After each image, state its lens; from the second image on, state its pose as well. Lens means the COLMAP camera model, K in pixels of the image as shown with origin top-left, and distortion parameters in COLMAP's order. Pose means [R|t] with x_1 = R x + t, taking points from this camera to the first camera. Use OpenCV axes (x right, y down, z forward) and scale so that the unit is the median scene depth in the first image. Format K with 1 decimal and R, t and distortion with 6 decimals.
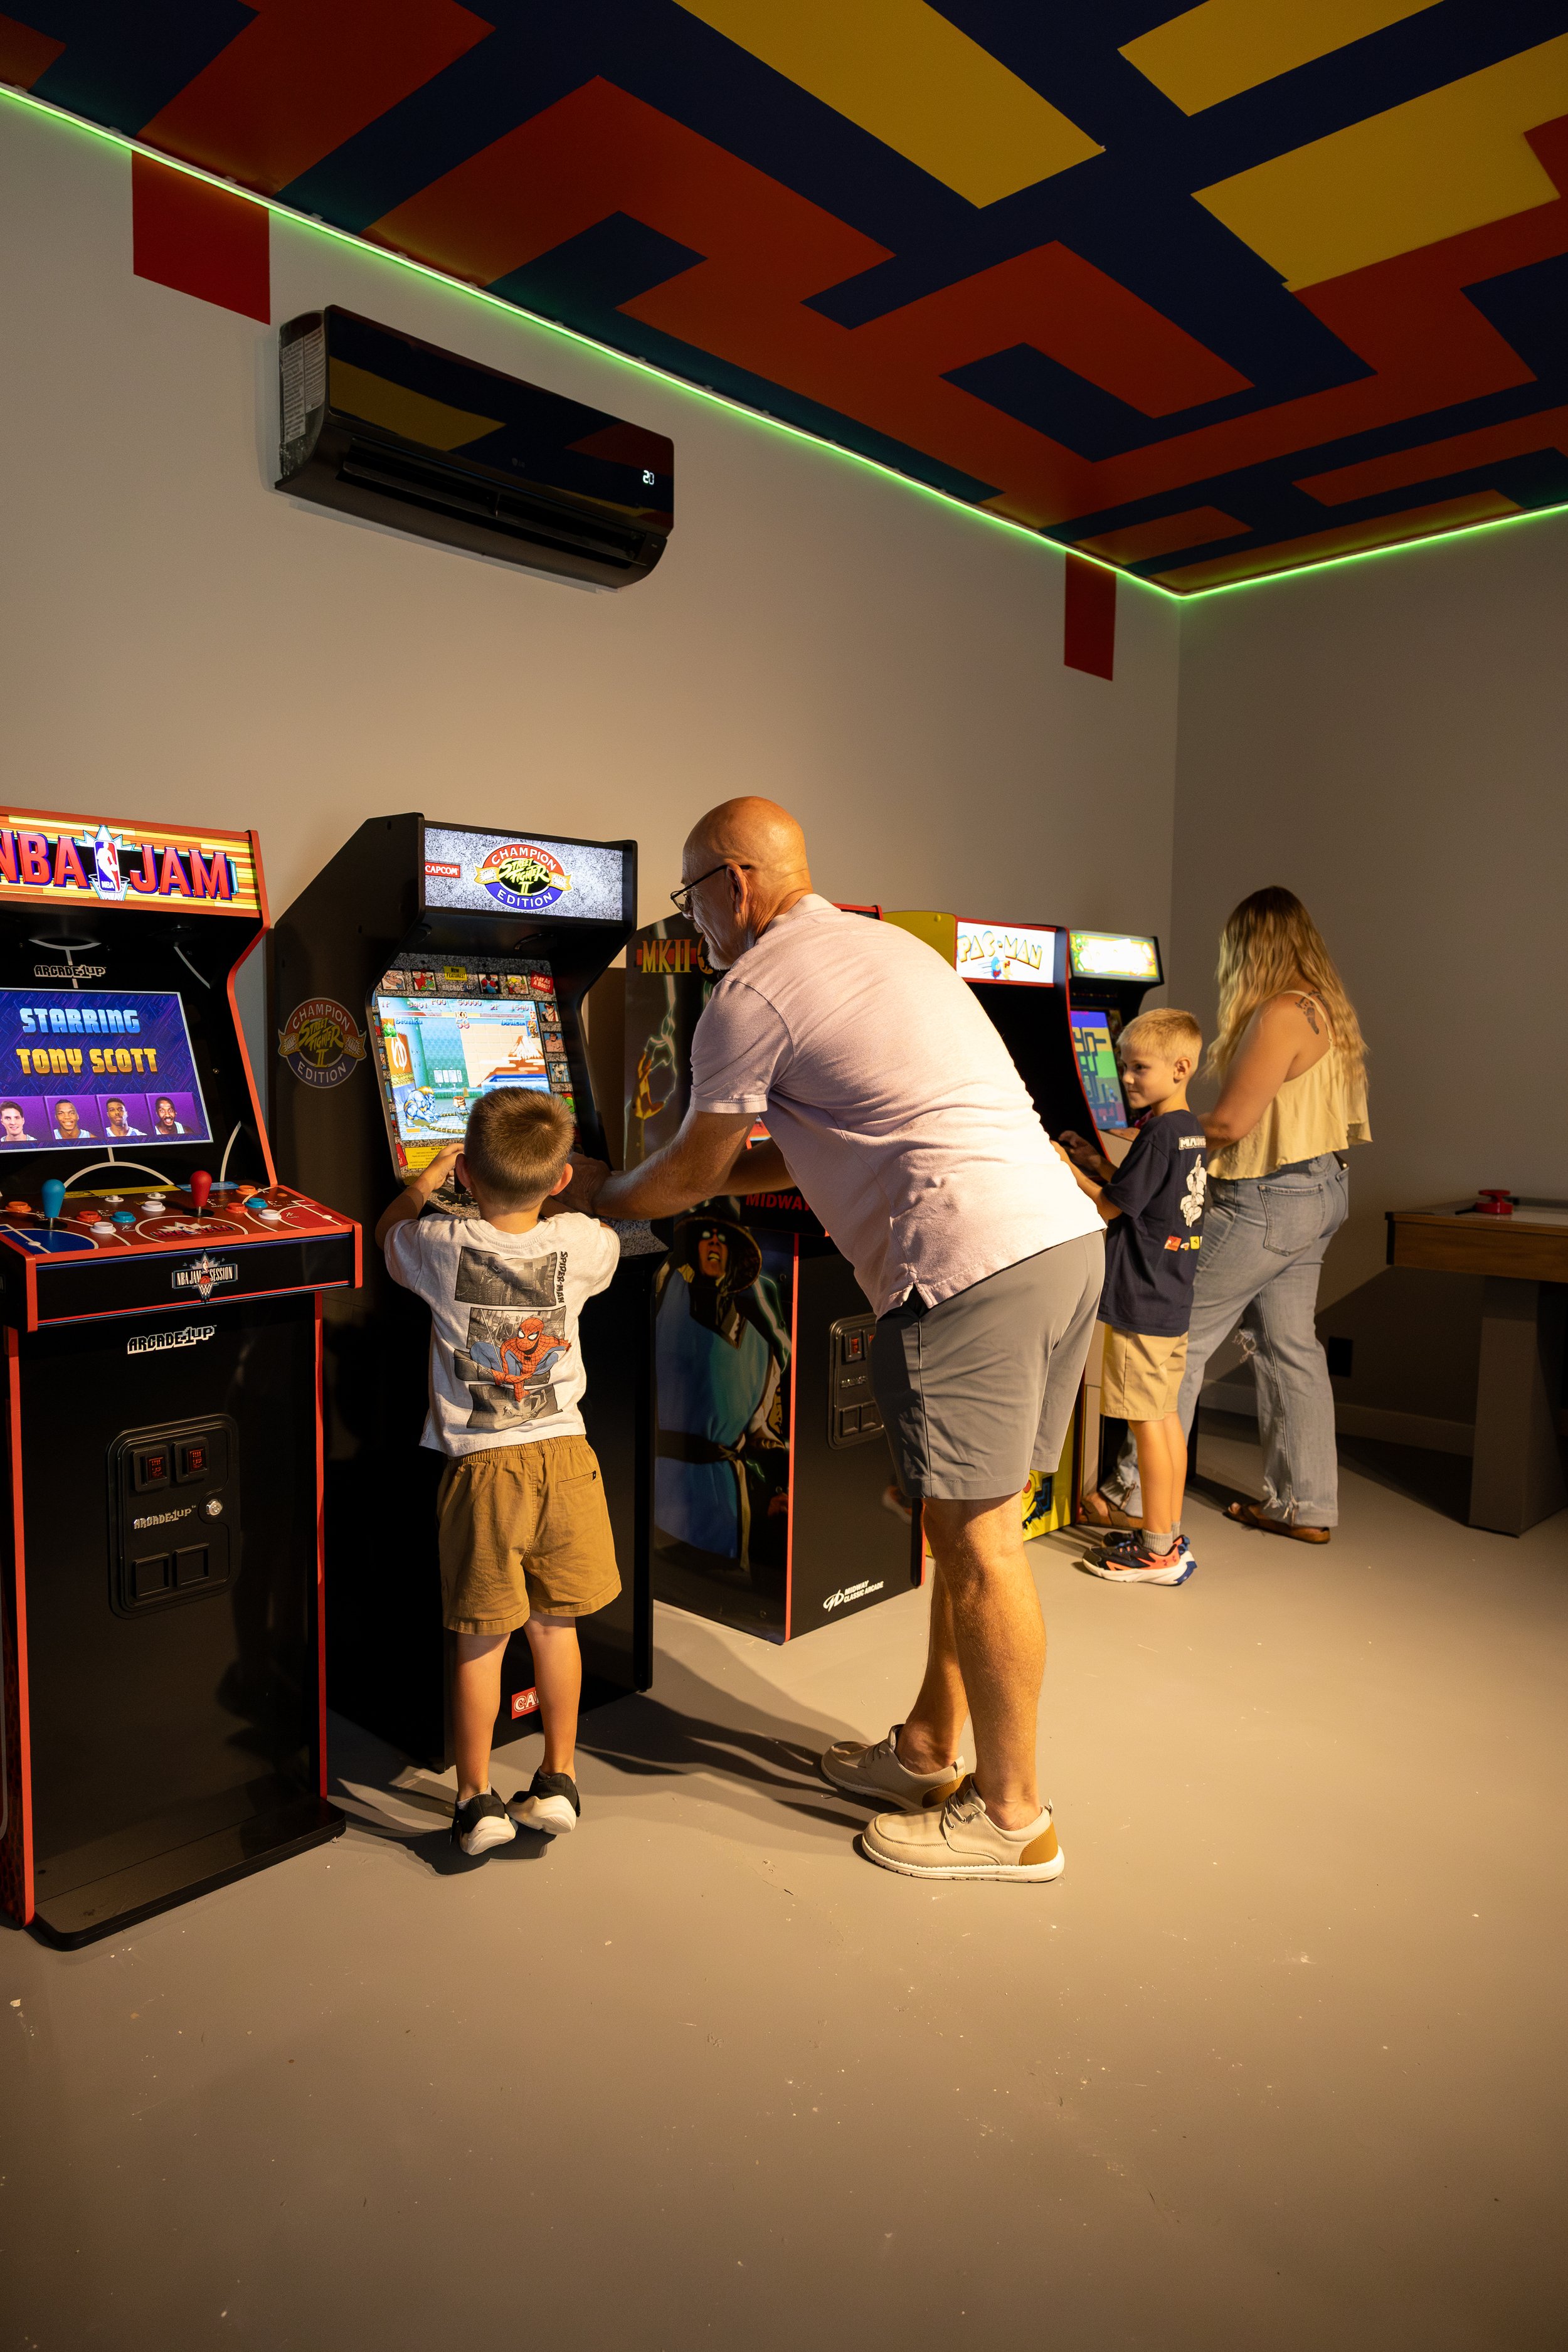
lens RADIAL K [[1545.8, 0, 706.0], [0, 1545.8, 1105.3], [0, 0, 1]] dist [-0.001239, 0.000077]
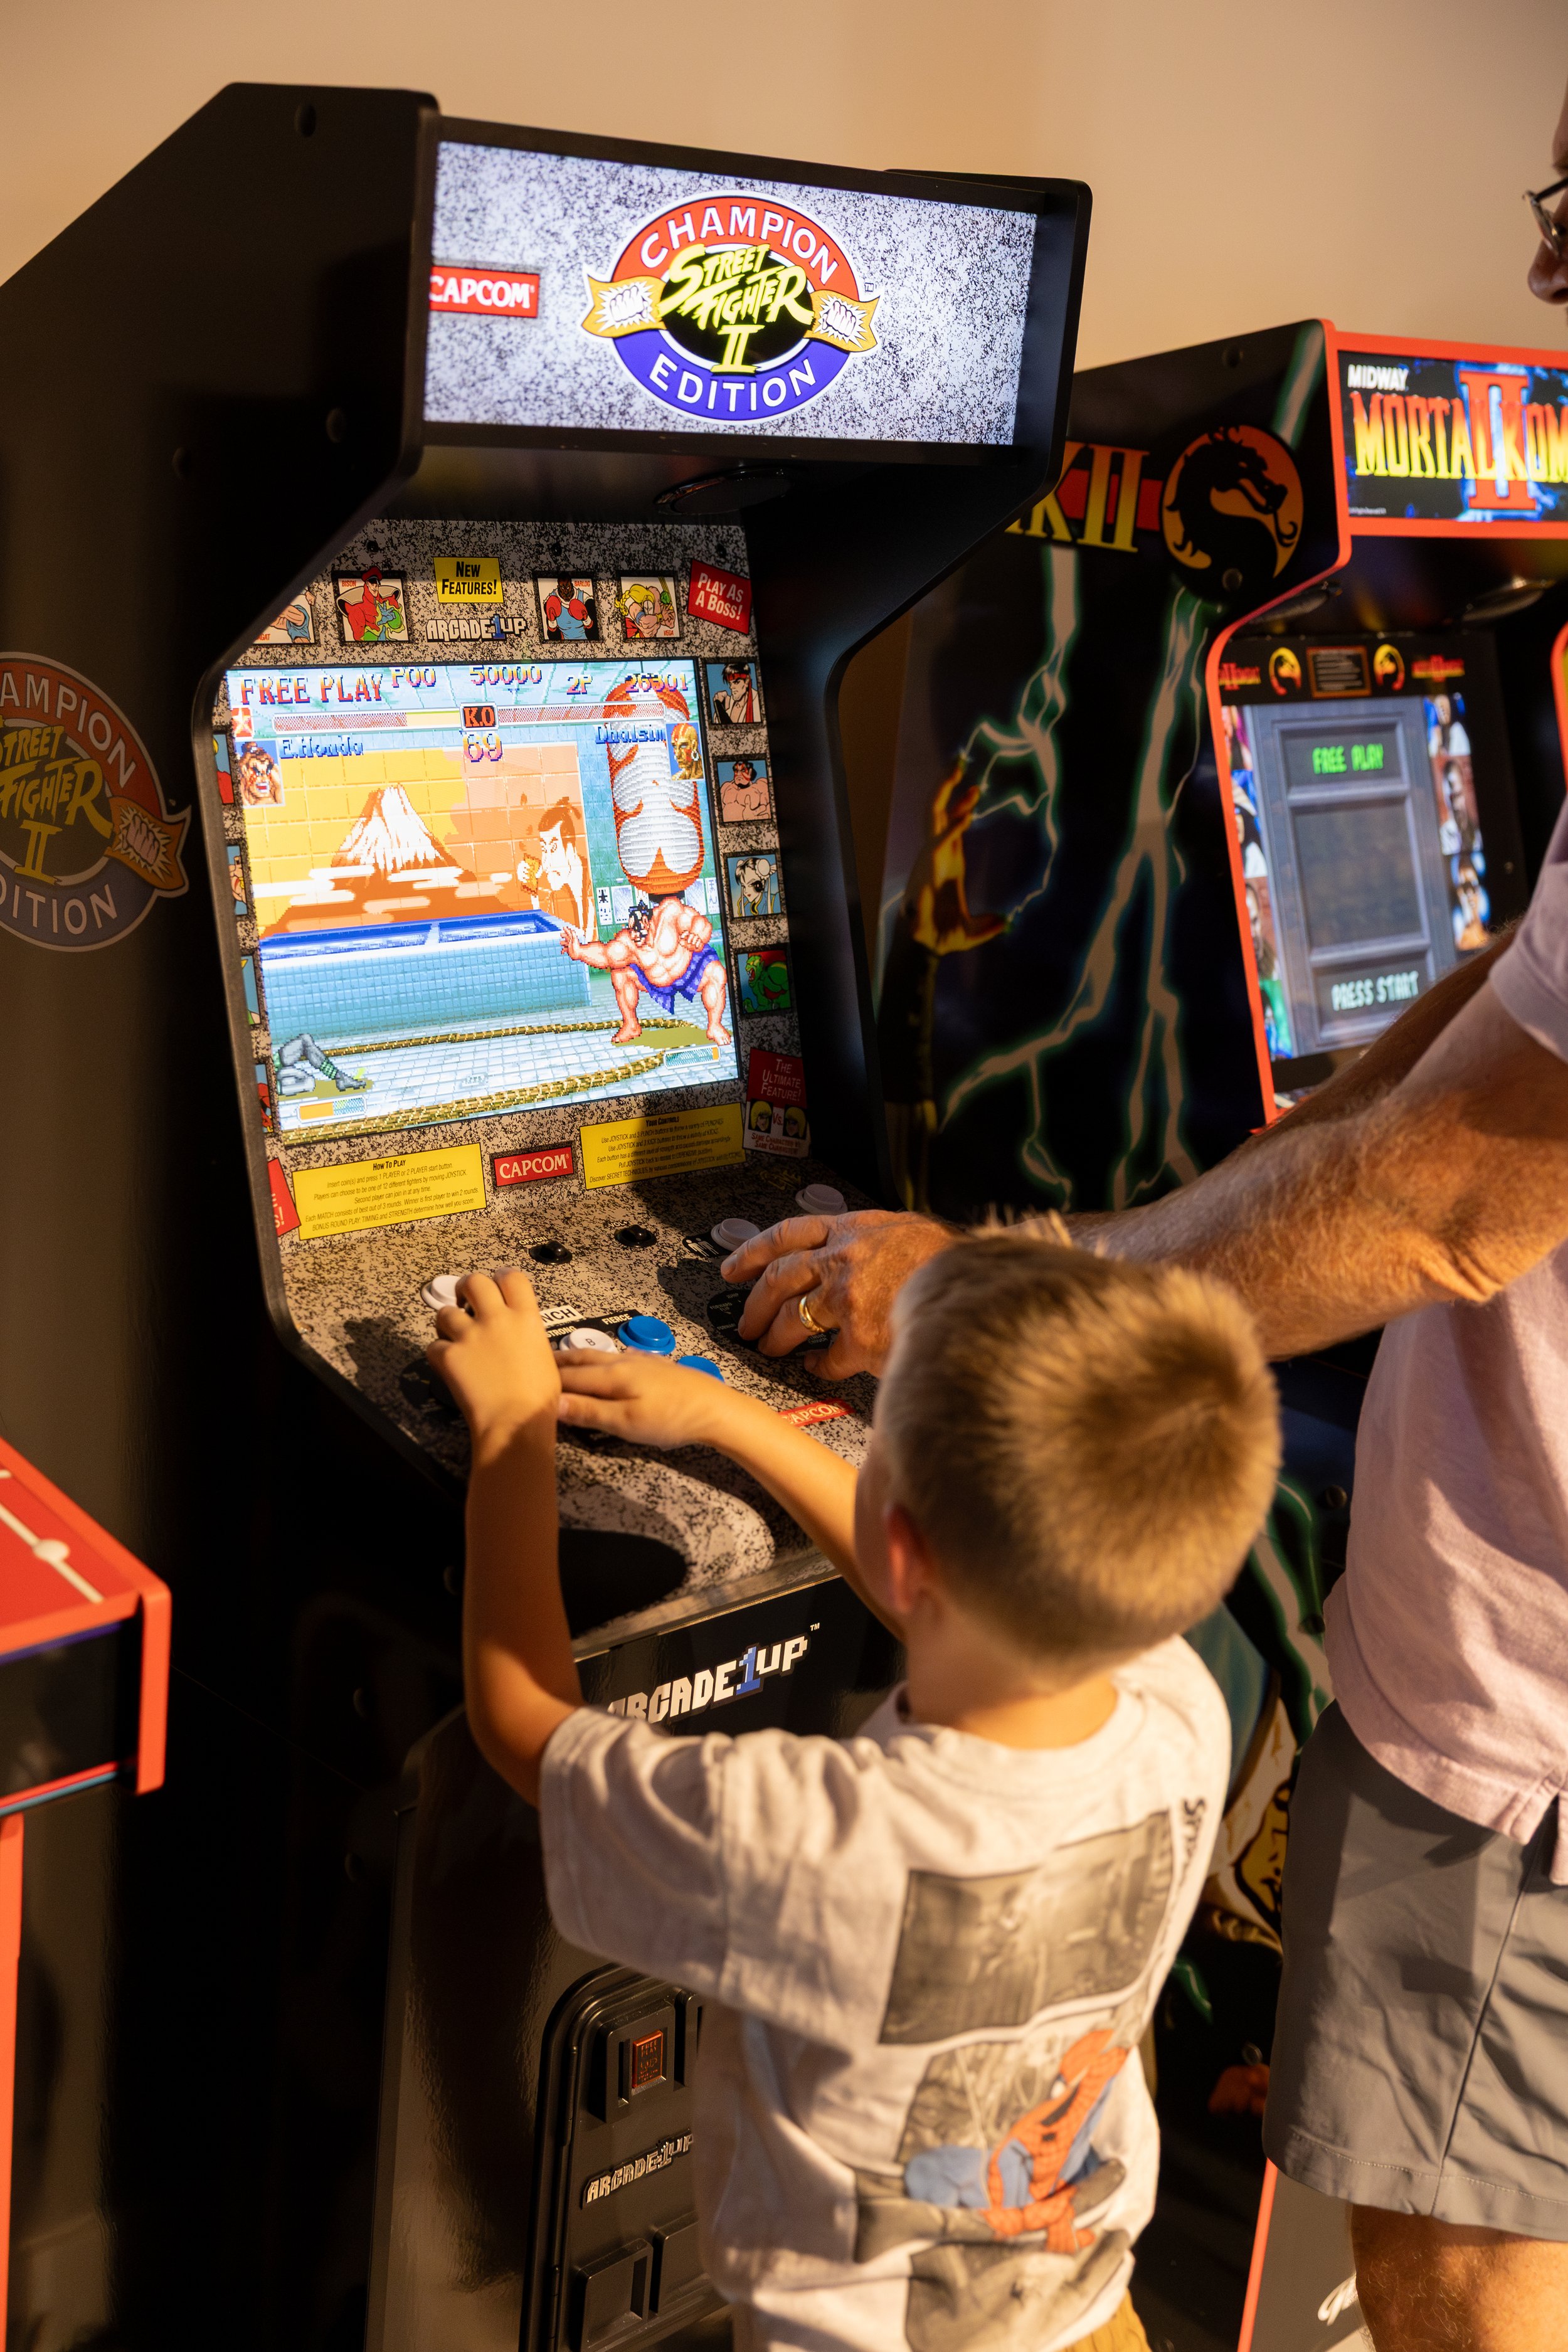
lens RADIAL K [[3136.9, 0, 680.9], [0, 3136.9, 1122.1], [0, 0, 1]] dist [0.002355, 0.014558]
pose [[0.996628, 0.080803, -0.014276, -0.109954], [-0.076294, 0.976566, 0.201241, -0.118604], [0.030203, -0.199473, 0.979438, 0.387349]]
